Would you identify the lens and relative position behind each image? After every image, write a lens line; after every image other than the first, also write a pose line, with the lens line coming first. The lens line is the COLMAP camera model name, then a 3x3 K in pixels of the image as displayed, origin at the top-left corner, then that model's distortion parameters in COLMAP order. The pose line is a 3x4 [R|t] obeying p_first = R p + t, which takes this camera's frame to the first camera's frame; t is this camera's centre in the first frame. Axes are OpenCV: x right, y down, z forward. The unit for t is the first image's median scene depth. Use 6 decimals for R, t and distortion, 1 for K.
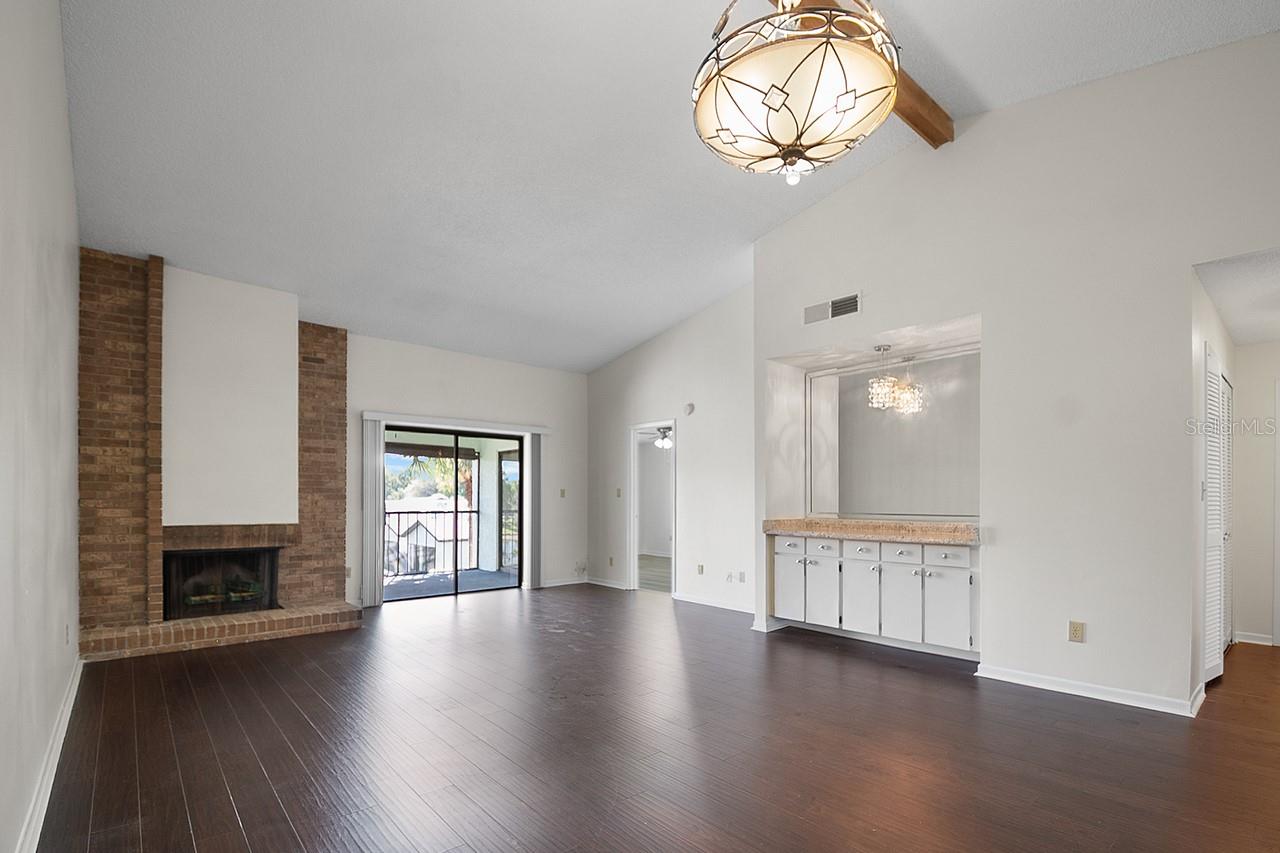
lens RADIAL K [[599.2, 0, 640.4], [0, 599.2, 492.4], [0, 0, 1]] dist [0.019477, -0.014340]
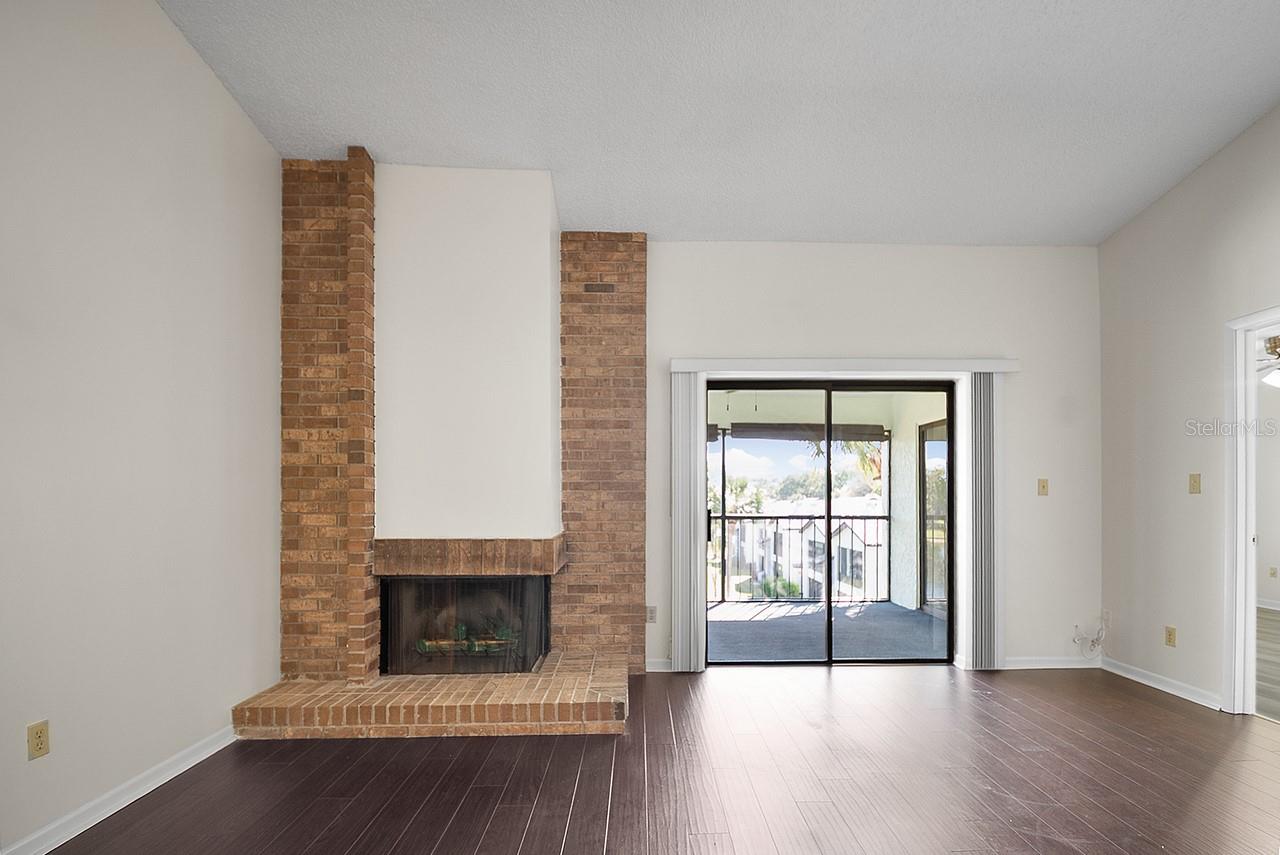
lens RADIAL K [[599.2, 0, 650.8], [0, 599.2, 498.4], [0, 0, 1]] dist [0.019477, -0.014340]
pose [[0.775331, -0.004820, -0.631537, -0.089771], [0.011100, 0.999920, 0.005996, 0.006521], [0.631458, -0.011659, 0.775322, 0.547789]]
